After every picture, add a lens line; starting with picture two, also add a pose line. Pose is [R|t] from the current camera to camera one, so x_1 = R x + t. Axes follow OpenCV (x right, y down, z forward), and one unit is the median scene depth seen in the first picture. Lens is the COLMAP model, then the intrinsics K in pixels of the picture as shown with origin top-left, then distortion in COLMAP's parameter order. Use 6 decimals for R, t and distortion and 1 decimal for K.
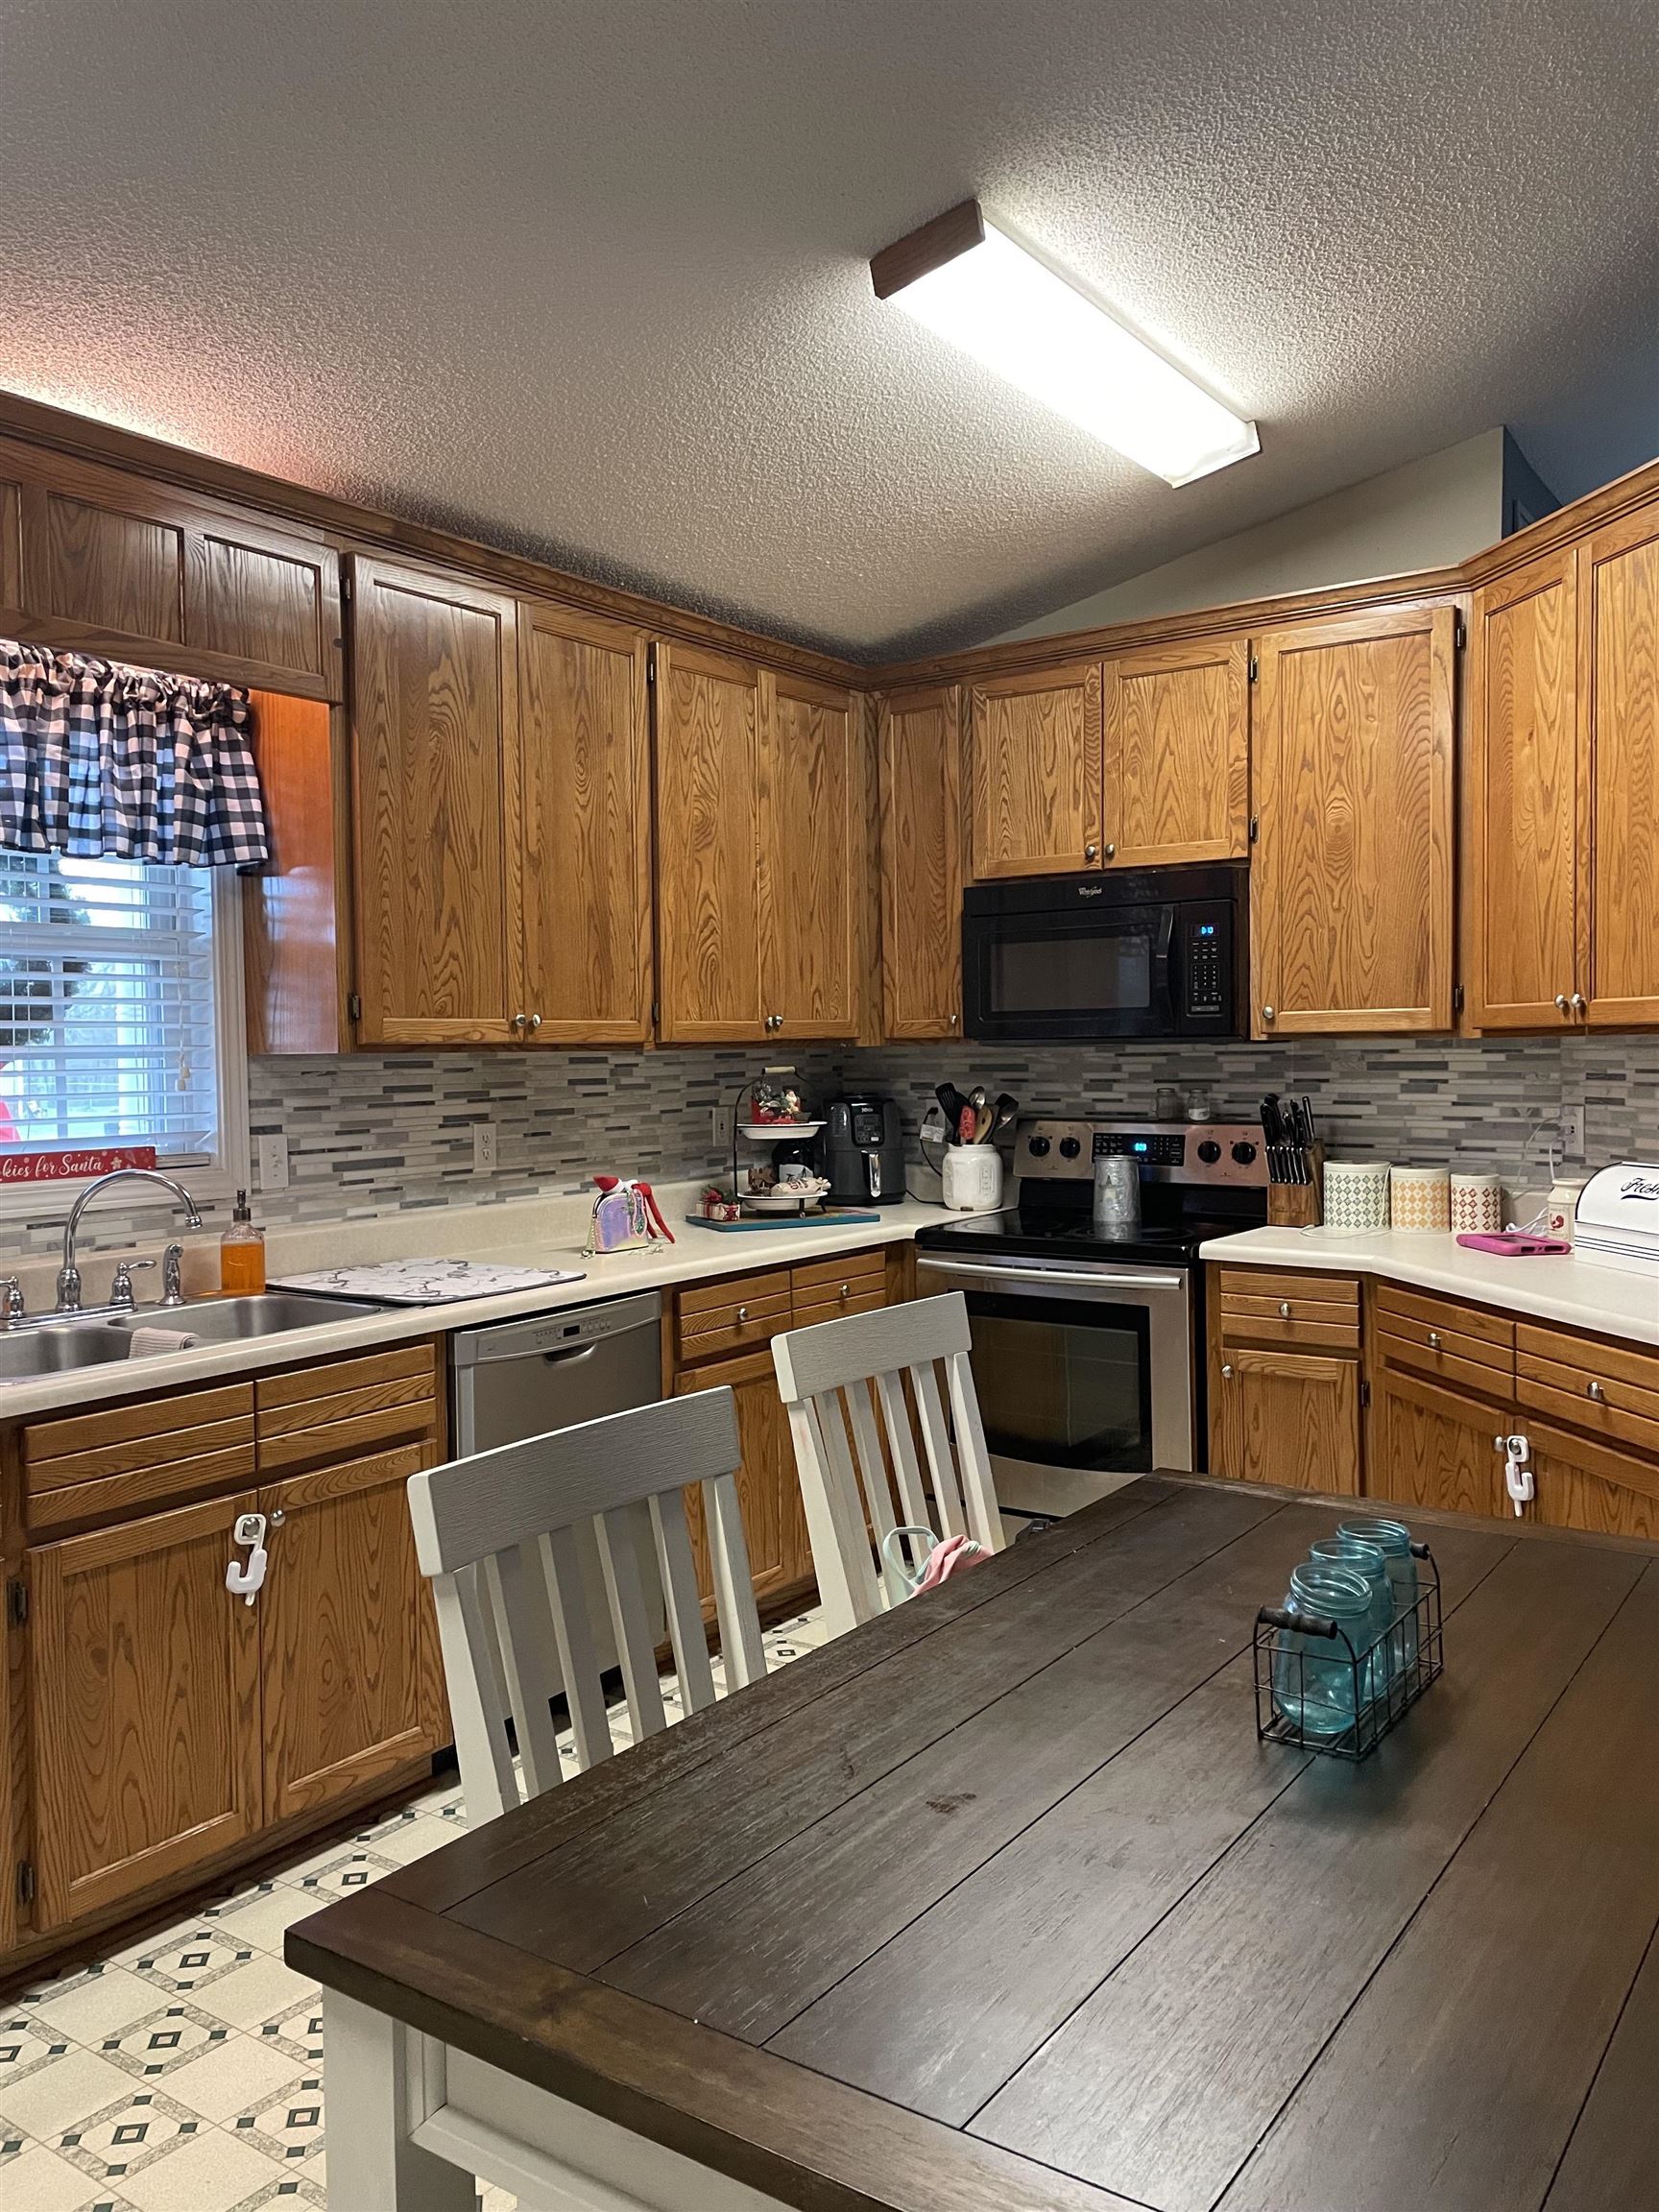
lens RADIAL K [[1656.3, 0, 828.7], [0, 1656.3, 1091.1], [0, 0, 1]] dist [0.079067, -0.094609]
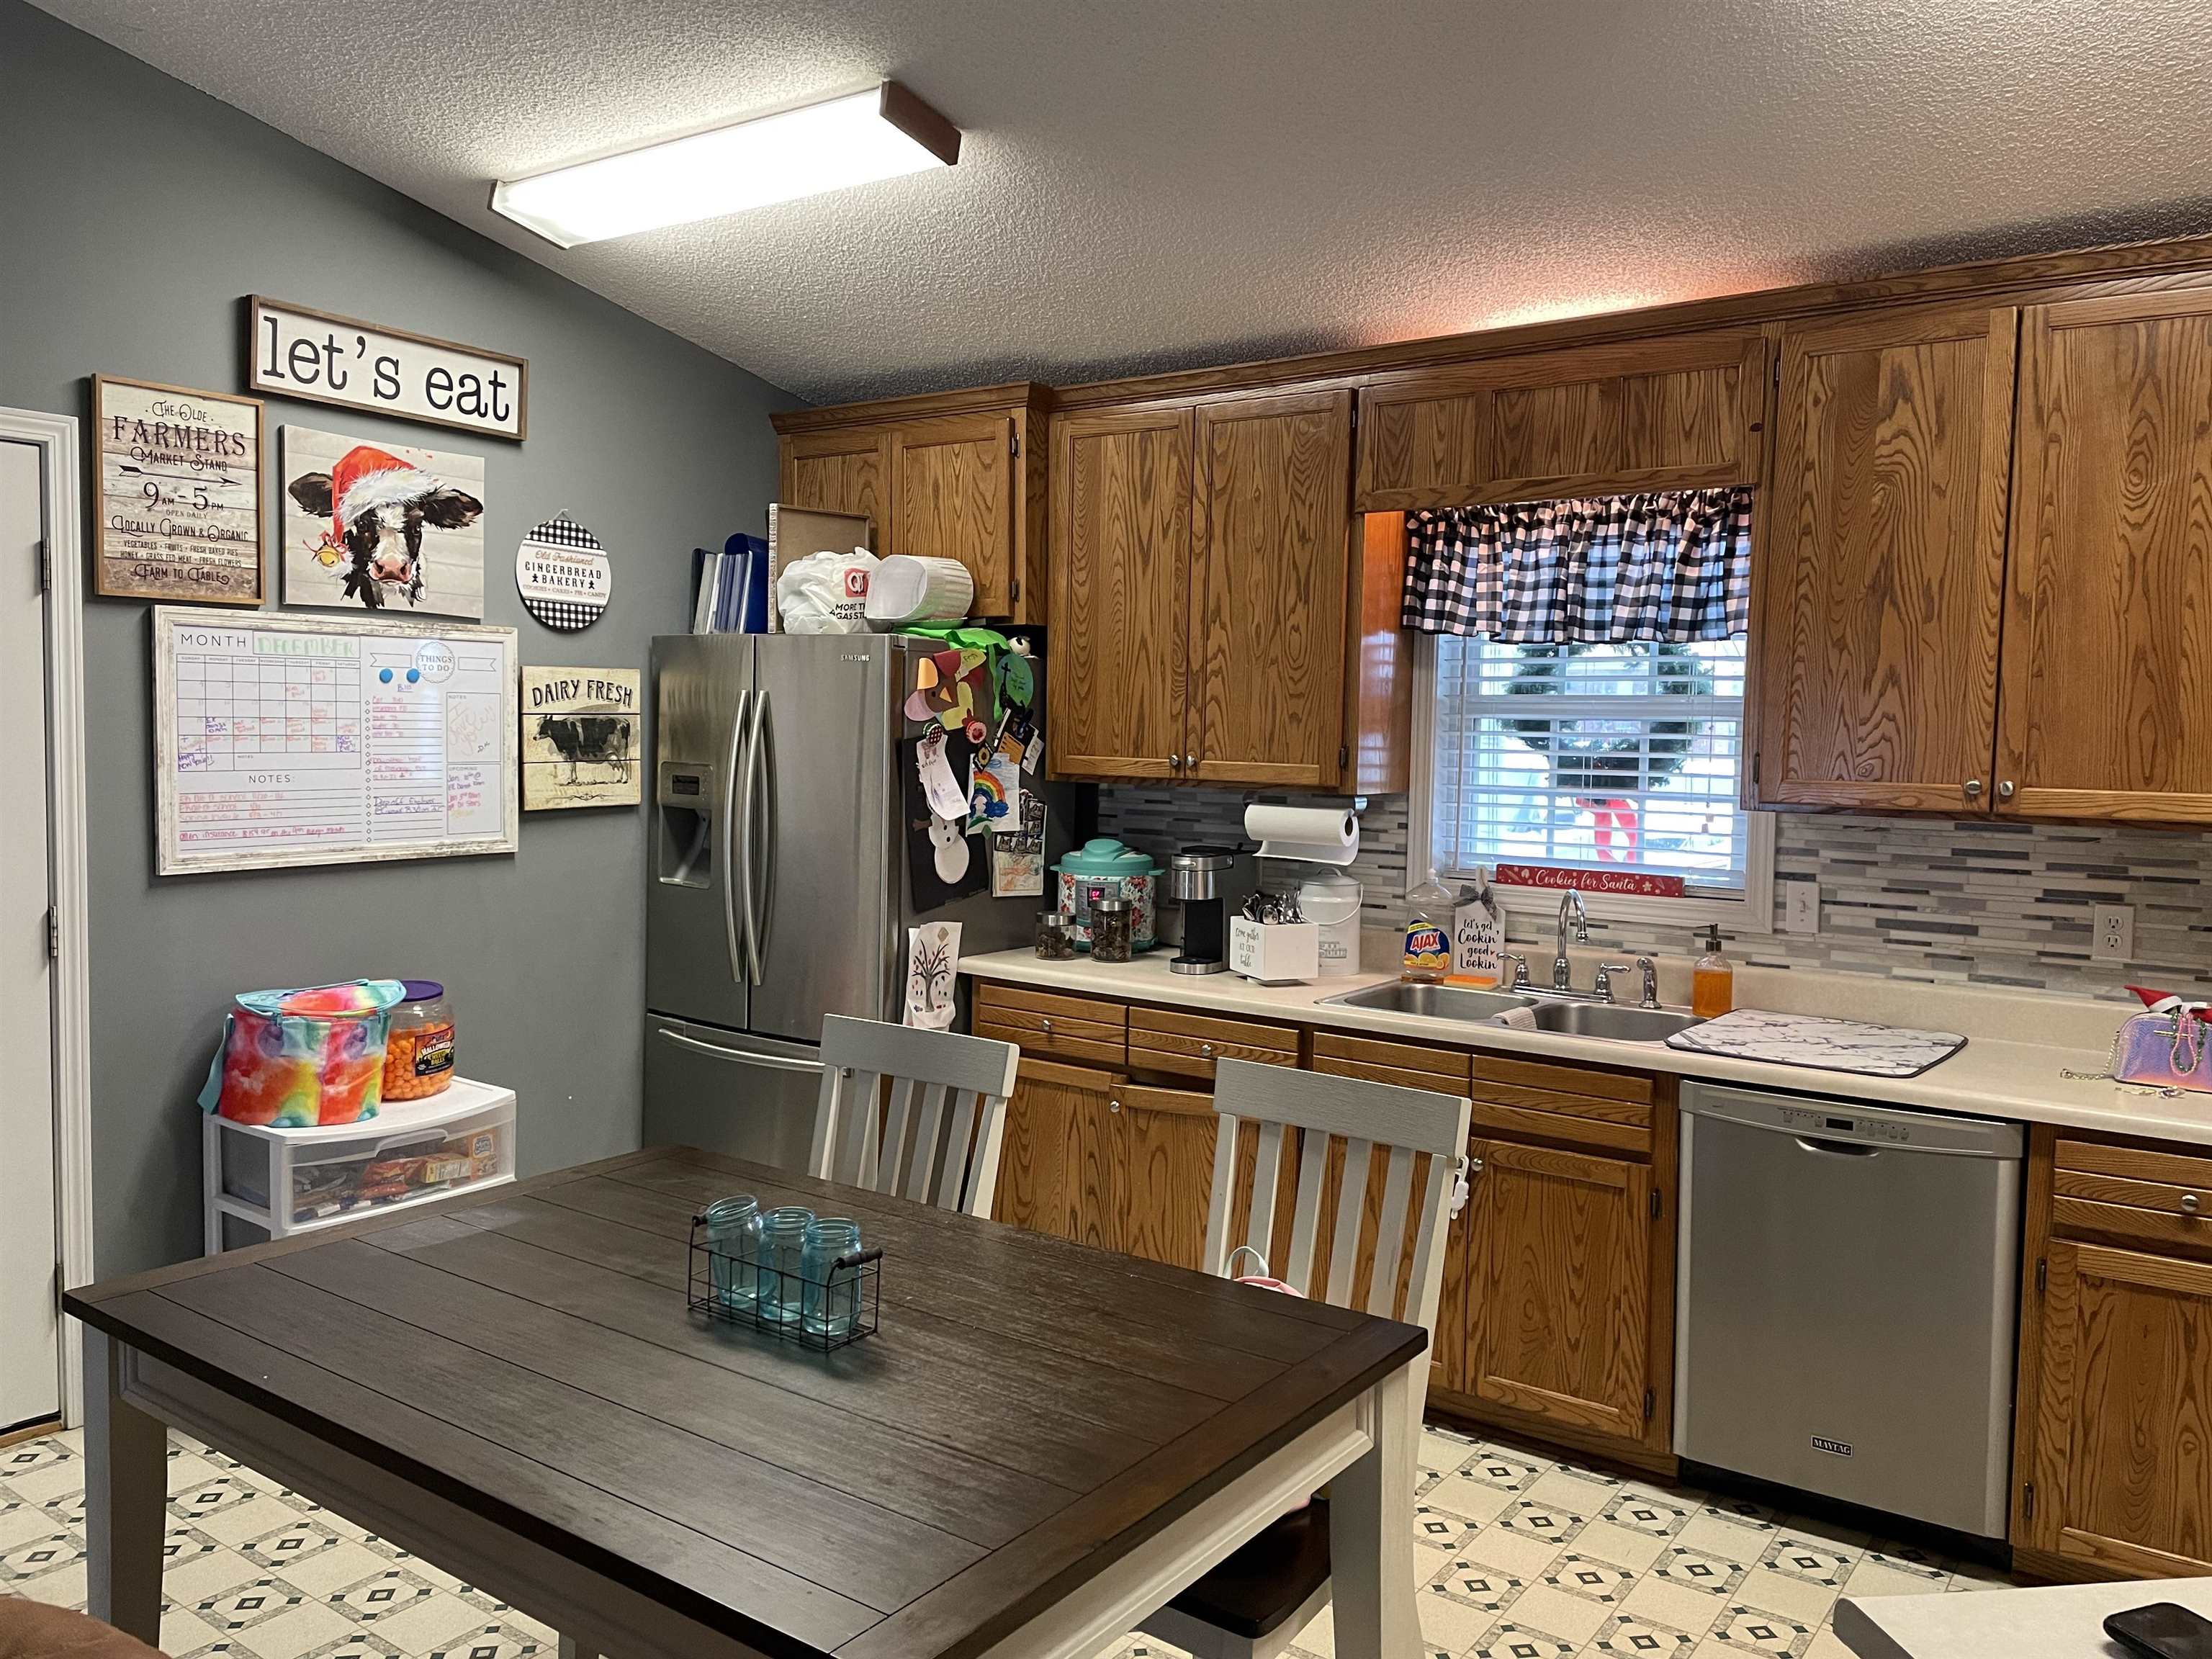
lens RADIAL K [[1656.3, 0, 1105.3], [0, 1656.3, 816.4], [0, 0, 1]] dist [0.079067, -0.094609]
pose [[-0.022771, 0.073293, -0.997050, 0.720123], [-0.042987, 0.996315, 0.074220, -0.073629], [0.998816, 0.044550, -0.019536, 0.553122]]
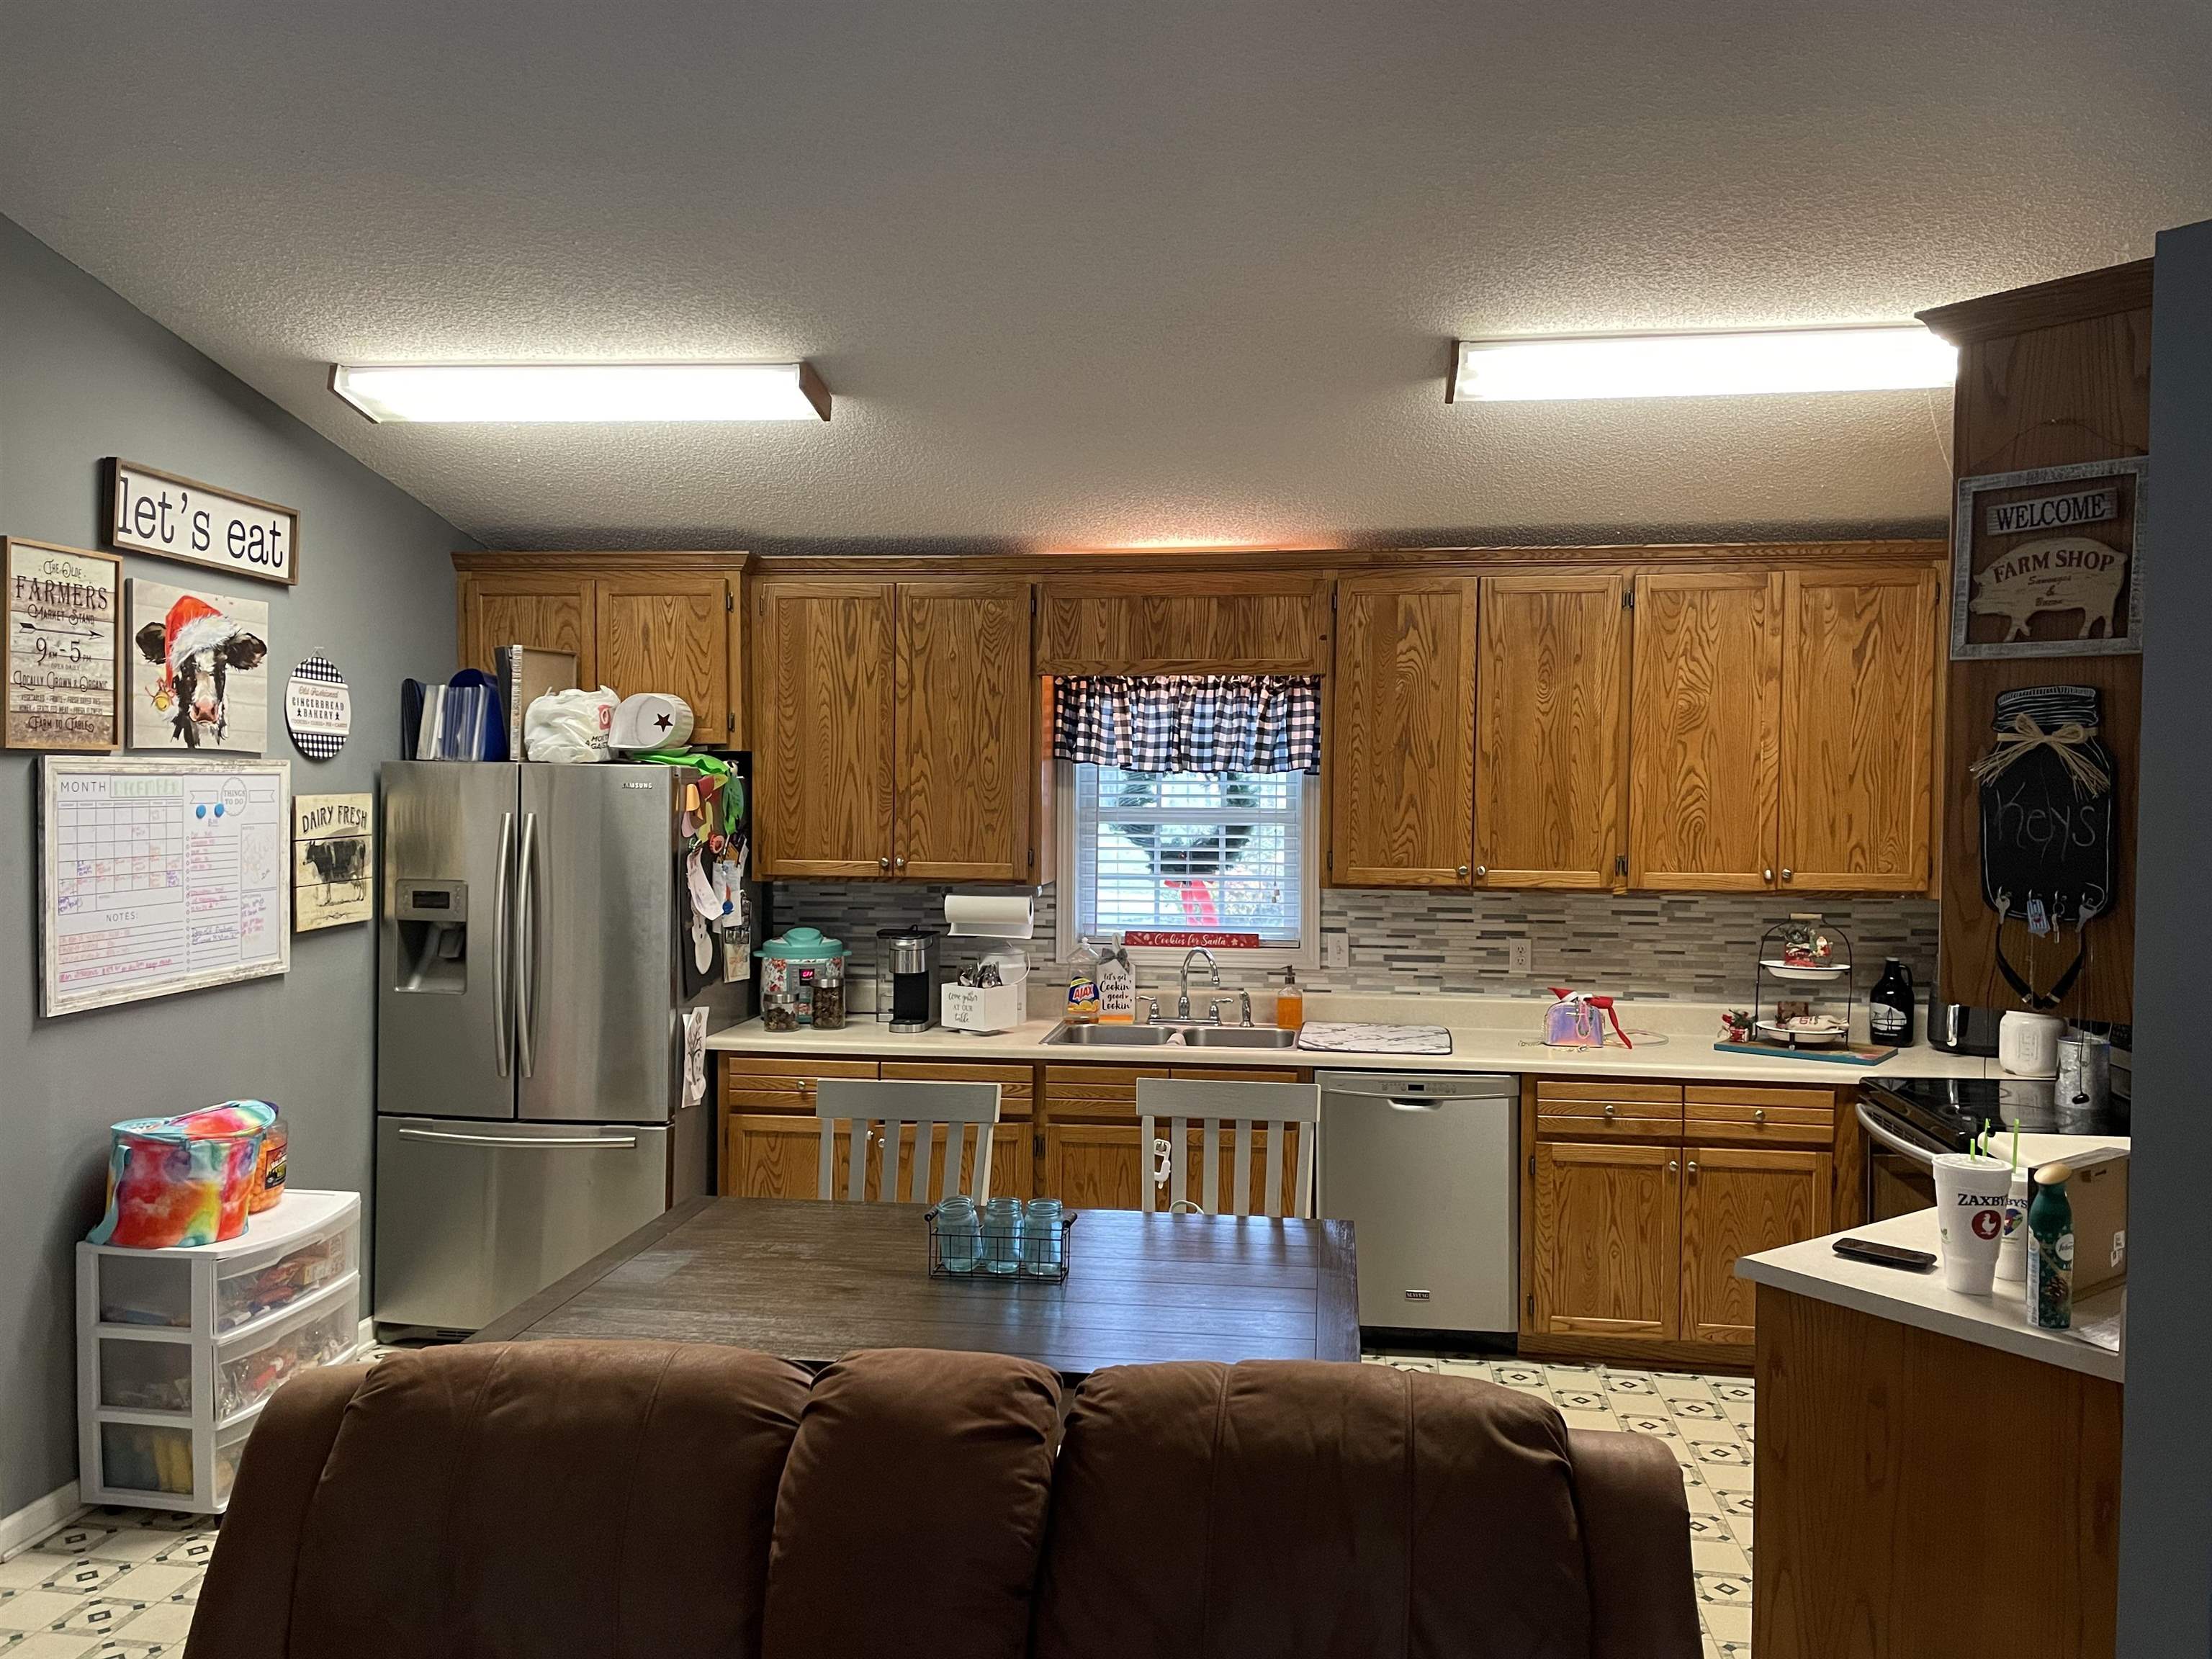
lens RADIAL K [[1656.3, 0, 1102.7], [0, 1656.3, 815.4], [0, 0, 1]] dist [0.079067, -0.094609]
pose [[0.453827, 0.036667, -0.890335, 0.945101], [-0.036554, 0.999078, 0.022513, -0.110786], [0.890340, 0.022328, 0.454749, 0.070196]]
